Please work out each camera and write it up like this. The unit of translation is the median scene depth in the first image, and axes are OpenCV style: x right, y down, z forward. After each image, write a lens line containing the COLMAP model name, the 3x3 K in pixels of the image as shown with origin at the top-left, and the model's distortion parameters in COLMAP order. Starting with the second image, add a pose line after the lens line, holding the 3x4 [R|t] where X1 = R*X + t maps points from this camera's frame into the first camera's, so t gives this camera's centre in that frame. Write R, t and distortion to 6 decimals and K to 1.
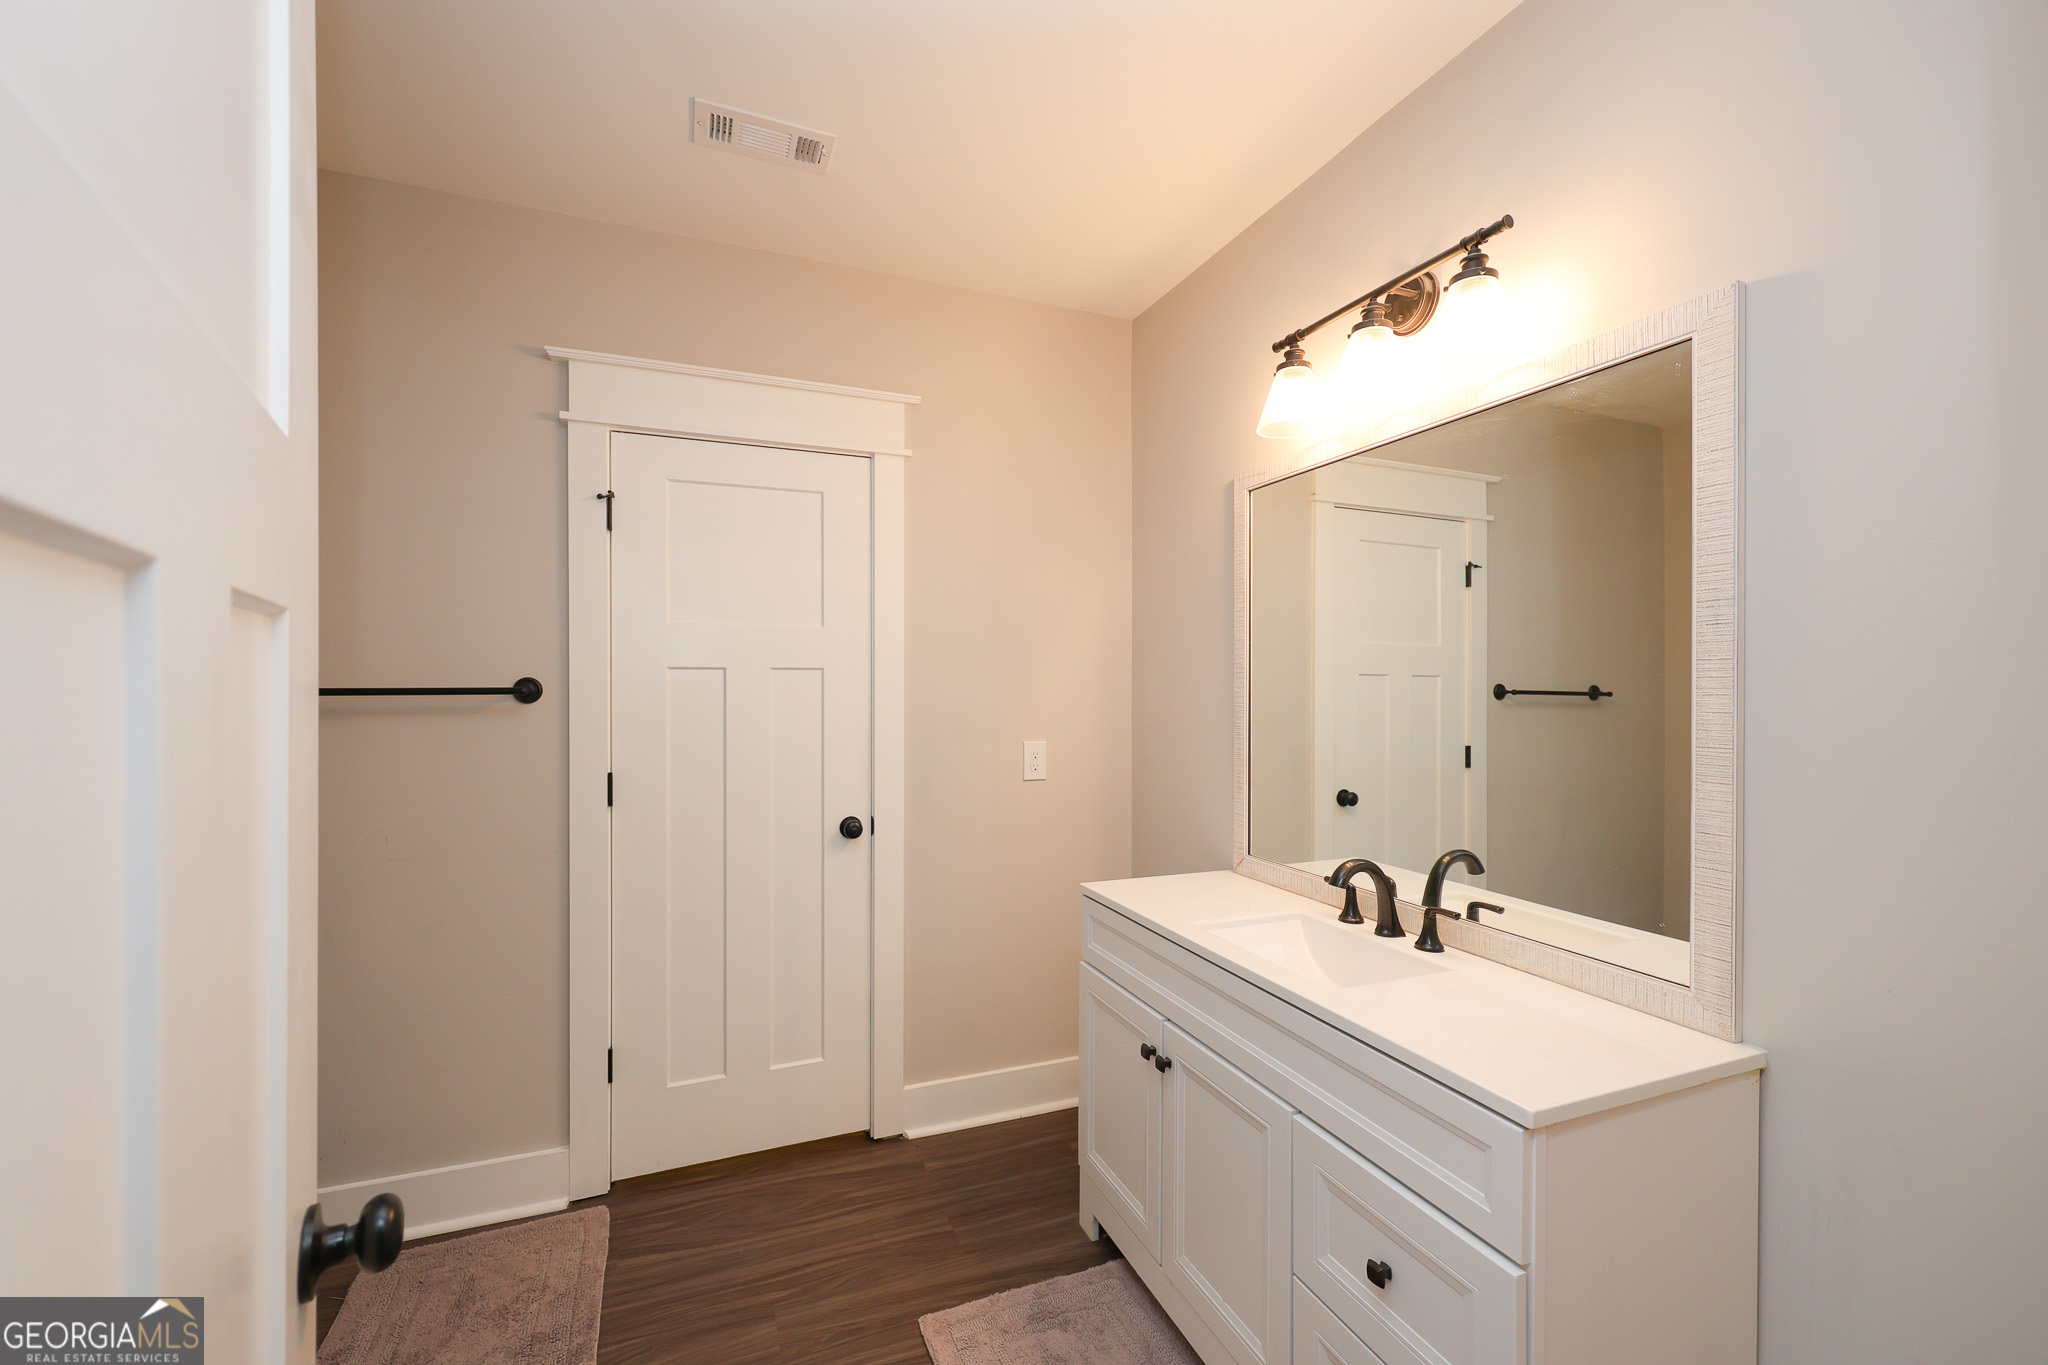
lens RADIAL K [[829.7, 0, 1006.4], [0, 829.7, 690.2], [0, 0, 1]] dist [0.001670, -0.000020]
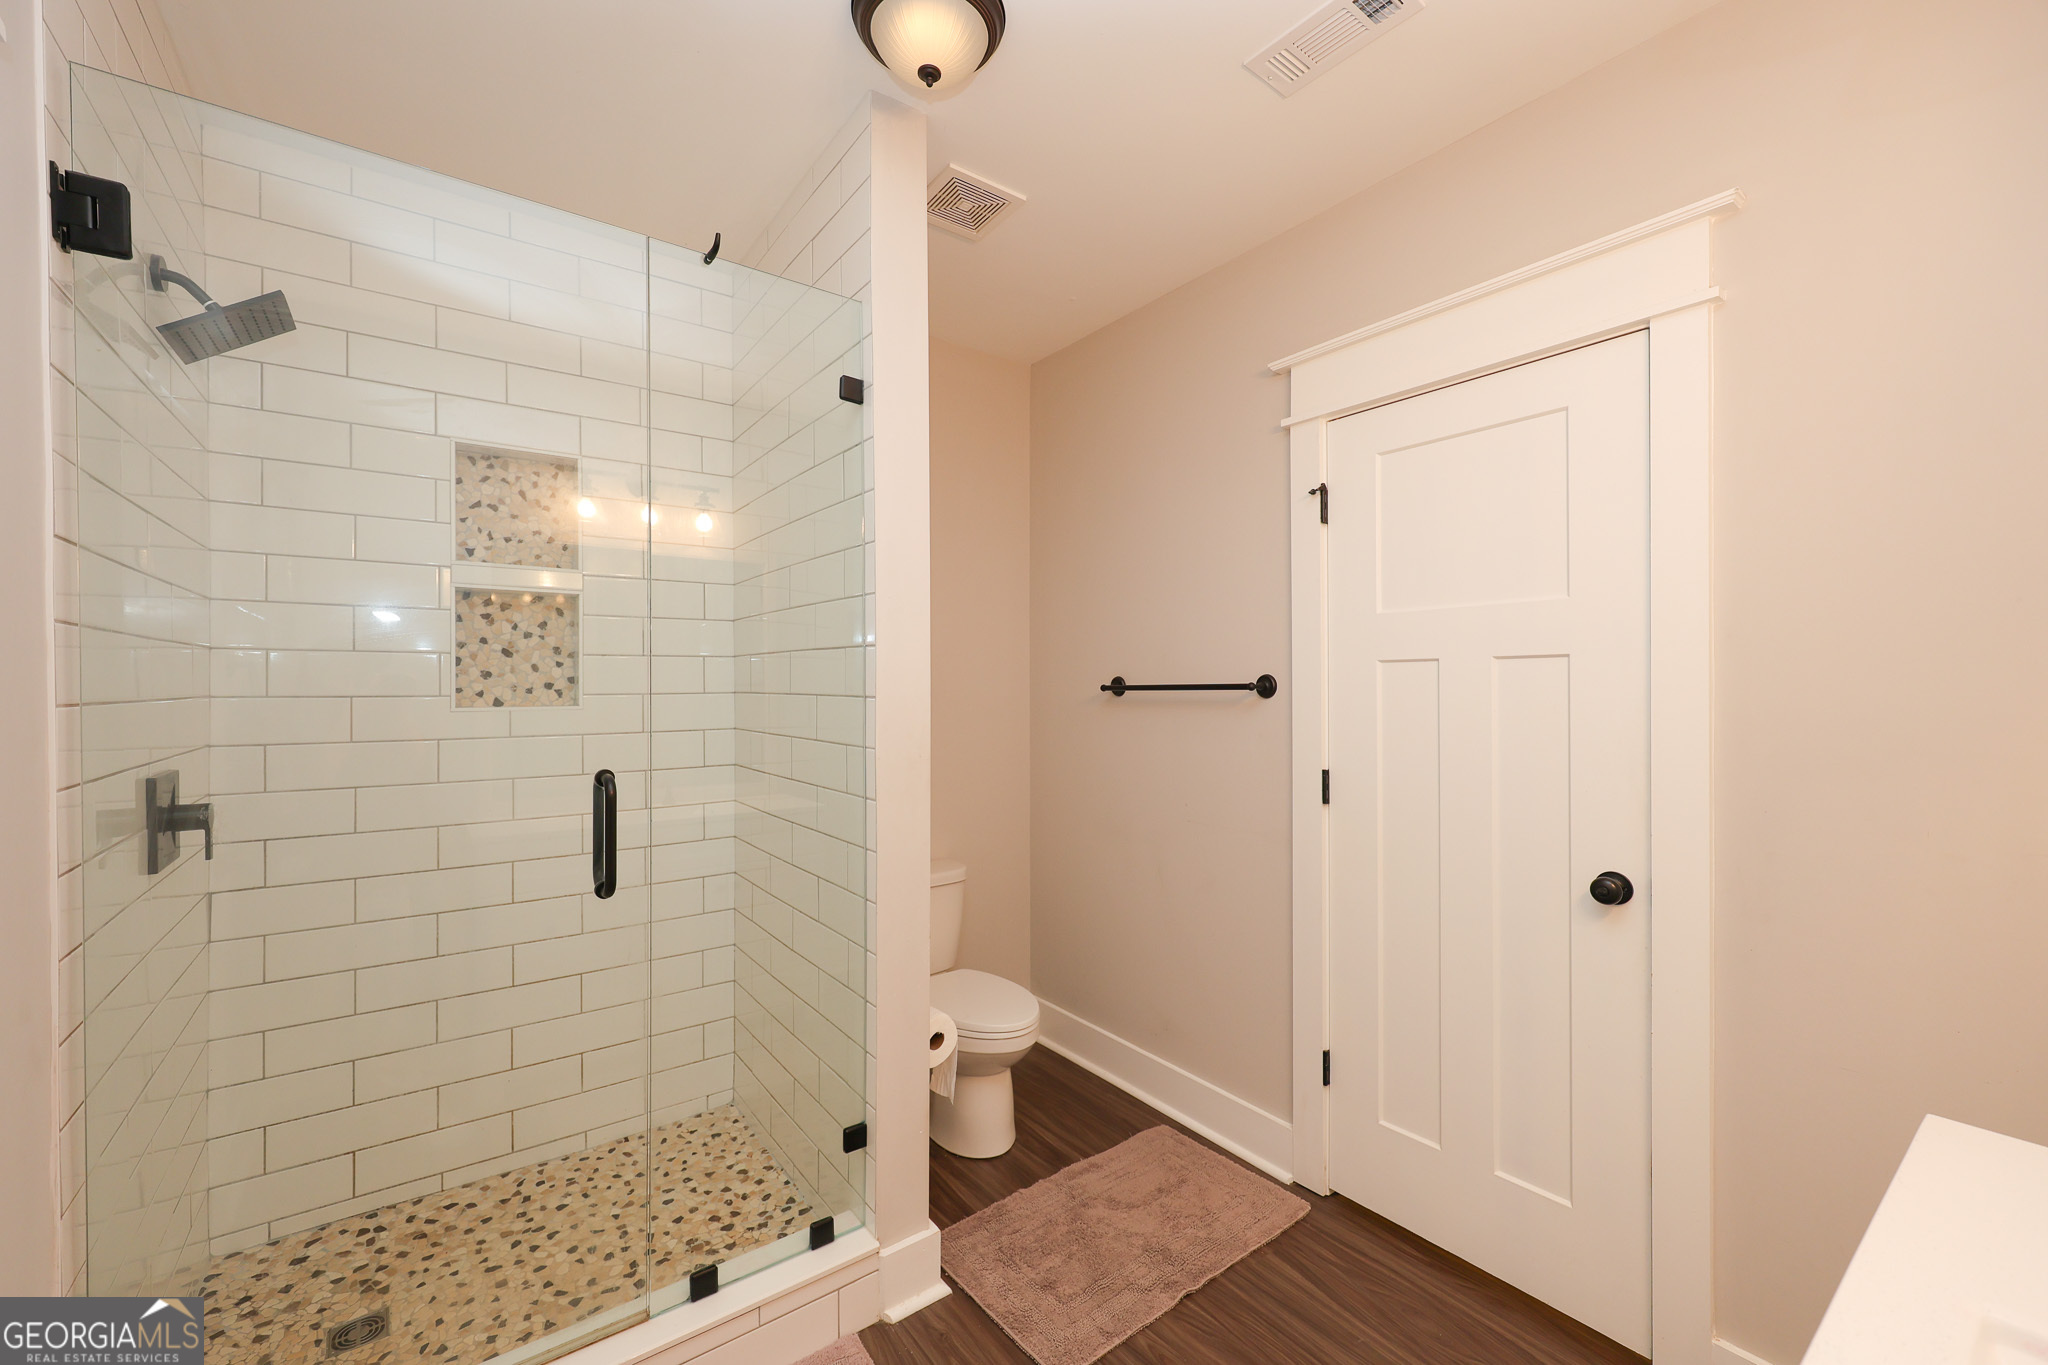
lens RADIAL K [[829.7, 0, 1033.7], [0, 829.7, 693.5], [0, 0, 1]] dist [0.001670, -0.000020]
pose [[0.263363, 0.003529, -0.964690, 0.385010], [-0.006420, 0.999978, 0.001906, 0.009684], [0.964675, 0.005691, 0.263380, 0.413577]]
